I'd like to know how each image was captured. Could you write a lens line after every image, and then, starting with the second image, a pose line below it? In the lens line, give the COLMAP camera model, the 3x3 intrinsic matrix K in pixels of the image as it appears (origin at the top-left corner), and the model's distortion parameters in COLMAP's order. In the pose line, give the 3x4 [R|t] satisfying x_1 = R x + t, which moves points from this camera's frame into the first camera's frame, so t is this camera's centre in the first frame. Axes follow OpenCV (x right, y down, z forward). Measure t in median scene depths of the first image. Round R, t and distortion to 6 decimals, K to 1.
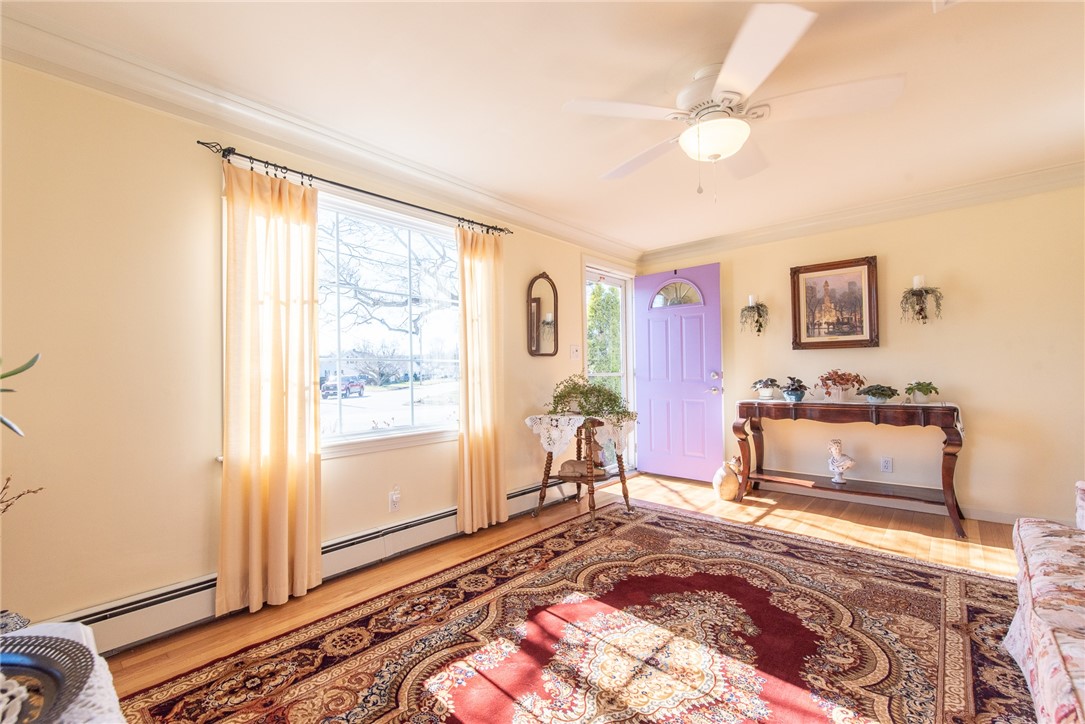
lens RADIAL K [[464.9, 0, 541.8], [0, 464.9, 363.2], [0, 0, 1]] dist [0.001051, -0.000236]
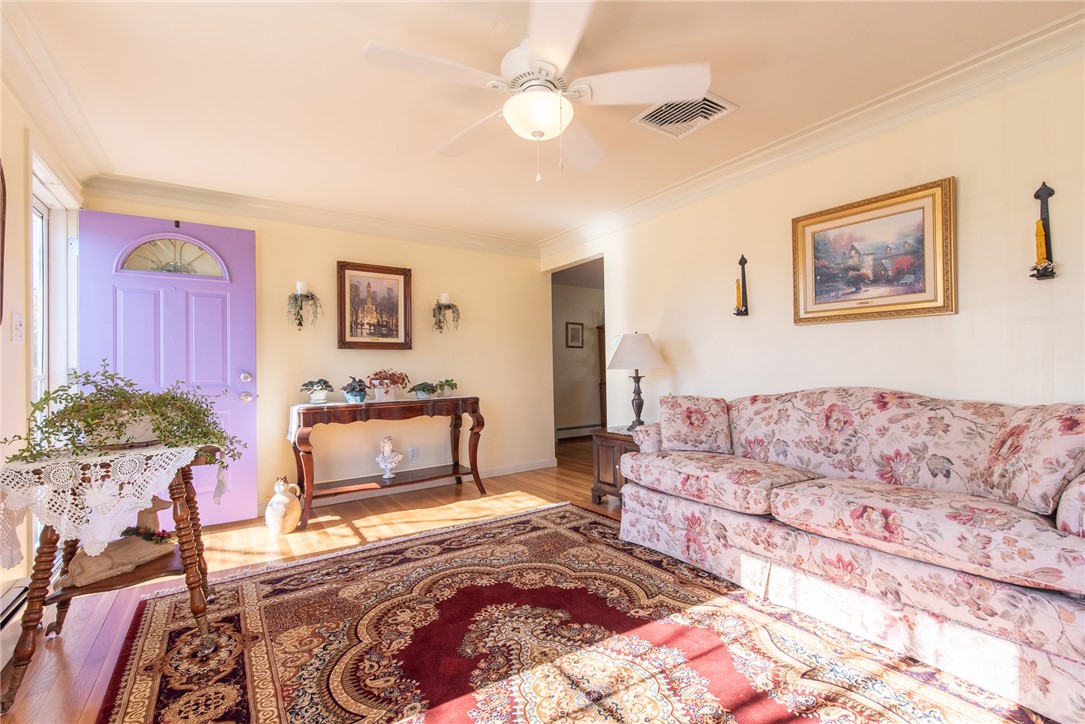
lens RADIAL K [[464.9, 0, 541.8], [0, 464.9, 363.2], [0, 0, 1]] dist [0.001051, -0.000236]
pose [[0.245814, 0.027459, 0.968928, -0.326995], [-0.000695, 0.999603, -0.028151, 0.032904], [-0.969317, 0.006246, 0.245735, 0.464929]]
